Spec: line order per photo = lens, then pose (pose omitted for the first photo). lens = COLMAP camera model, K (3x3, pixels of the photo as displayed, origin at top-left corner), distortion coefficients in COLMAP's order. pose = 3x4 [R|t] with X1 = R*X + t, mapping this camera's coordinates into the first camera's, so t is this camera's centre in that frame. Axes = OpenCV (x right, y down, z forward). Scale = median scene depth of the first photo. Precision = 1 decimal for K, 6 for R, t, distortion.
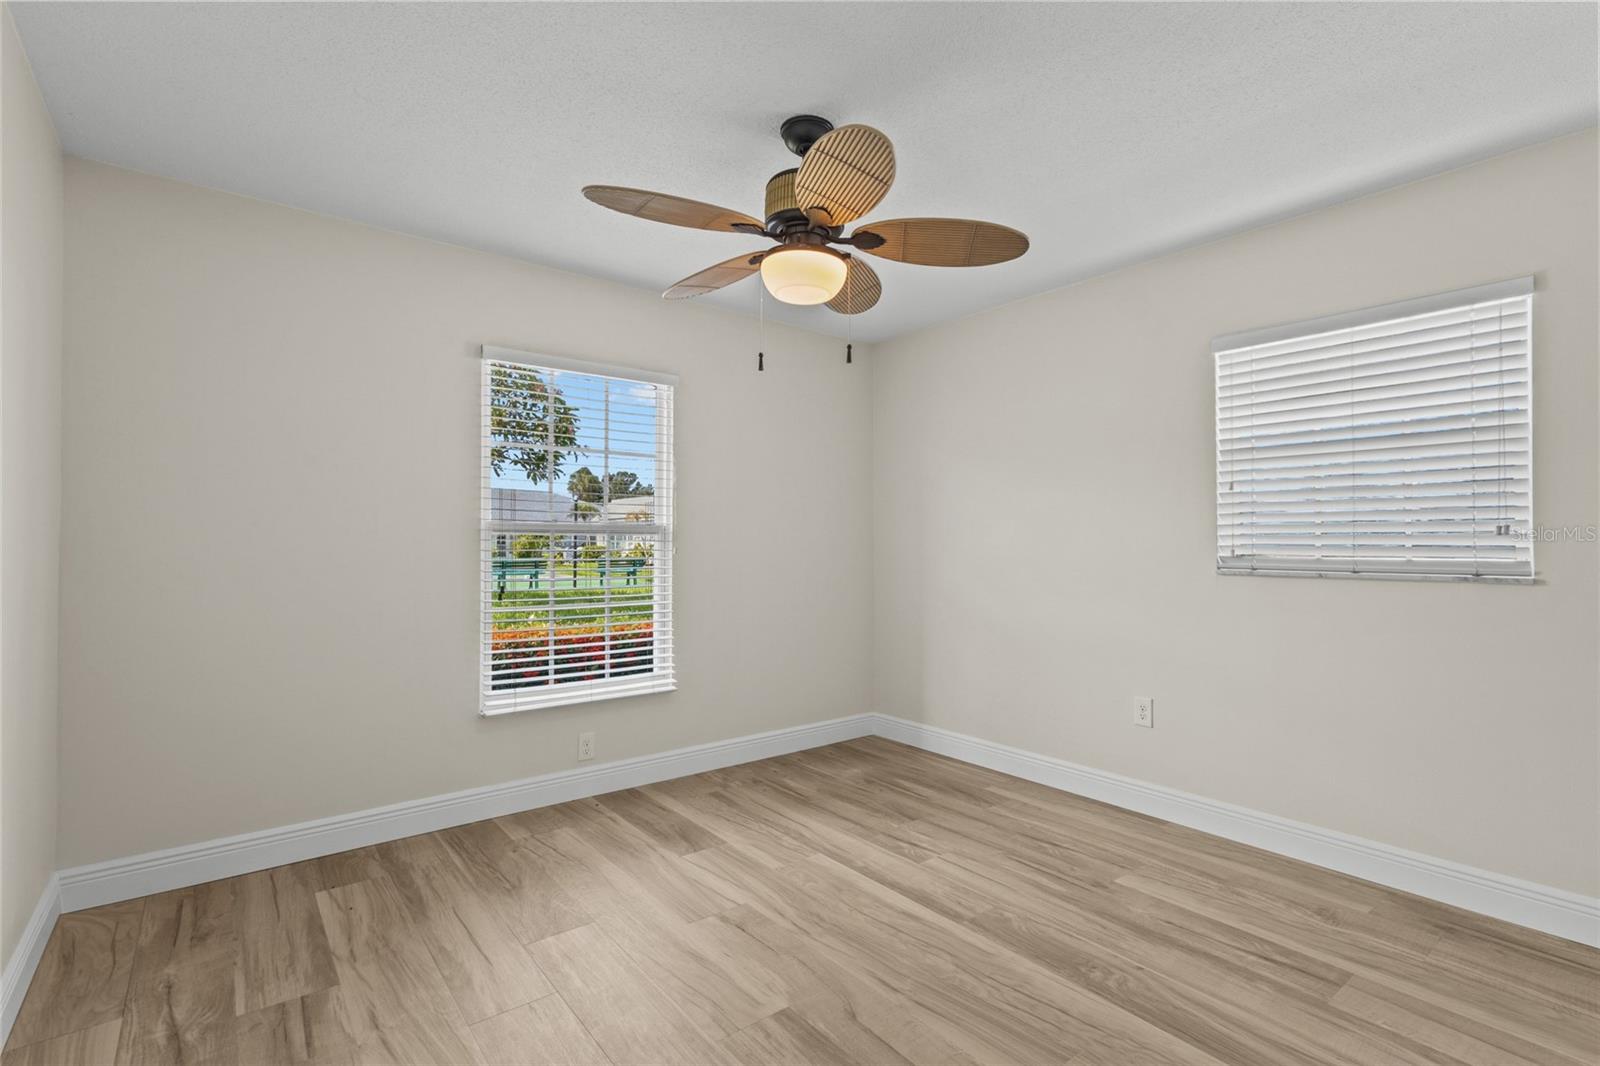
lens RADIAL K [[738.8, 0, 795.4], [0, 738.8, 525.0], [0, 0, 1]] dist [0.000146, 0.001279]
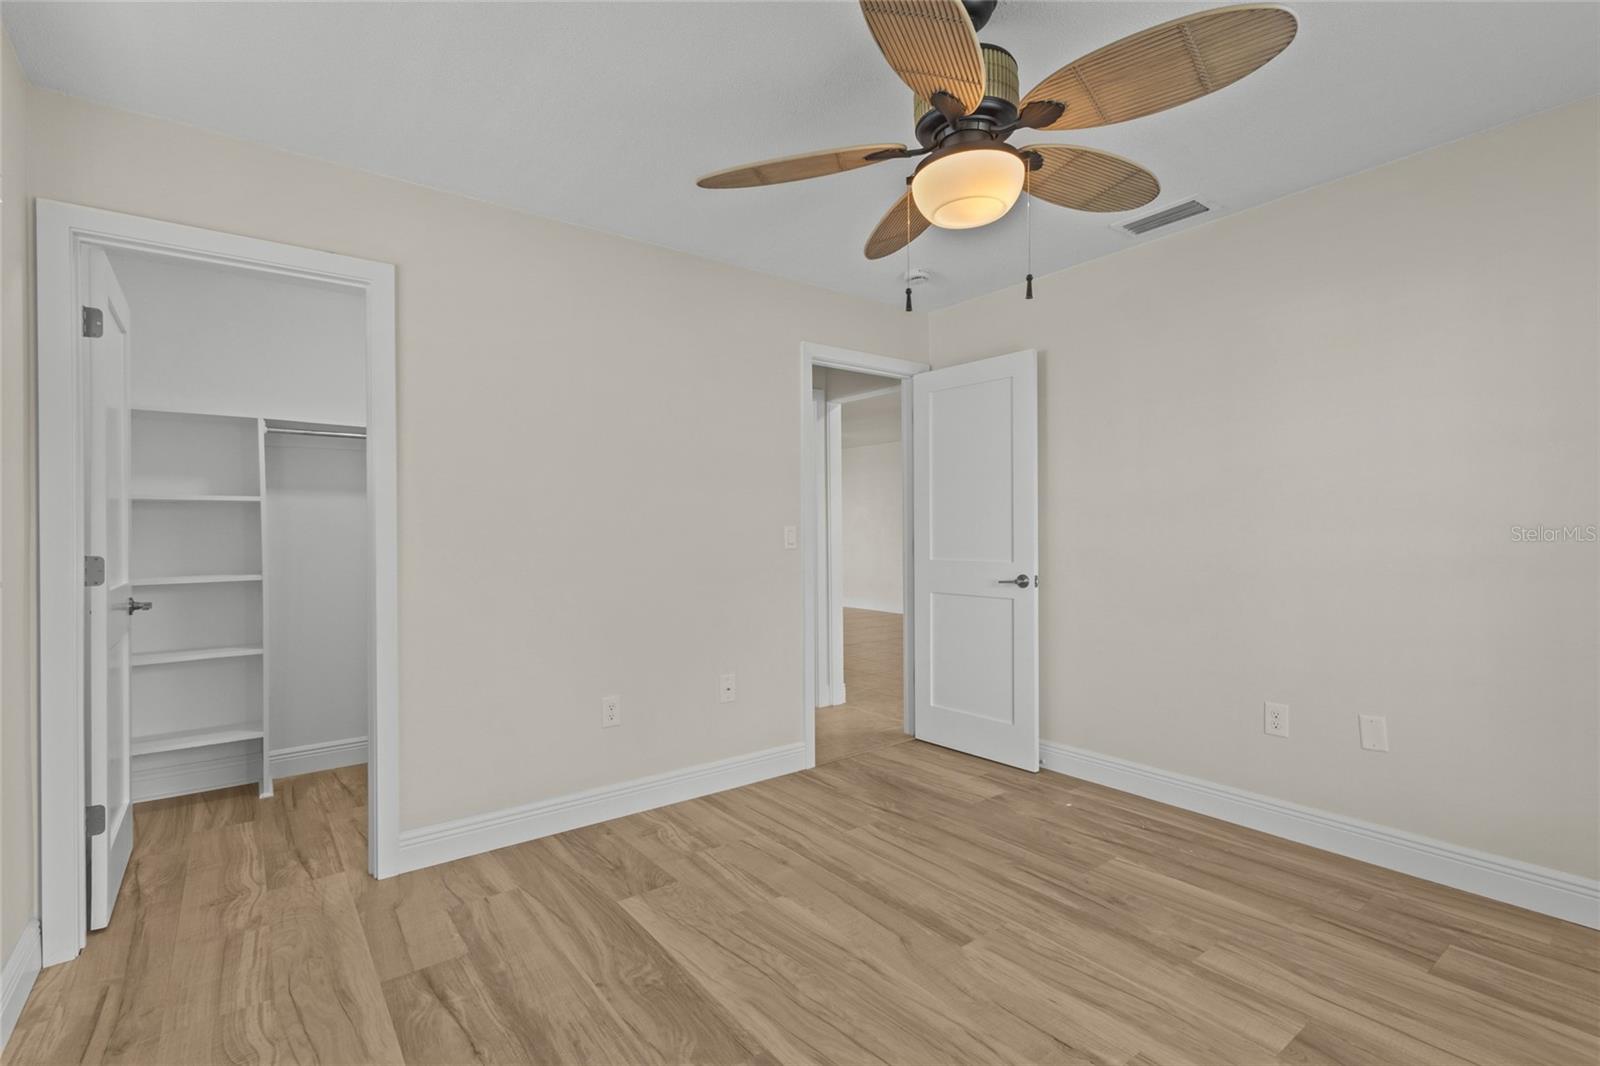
lens RADIAL K [[738.8, 0, 795.4], [0, 738.8, 525.0], [0, 0, 1]] dist [0.000146, 0.001279]
pose [[-0.999774, 0.004886, 0.020666, 0.202001], [0.004356, 0.999663, -0.025606, 0.044062], [-0.020784, -0.025510, -0.999458, 2.007683]]
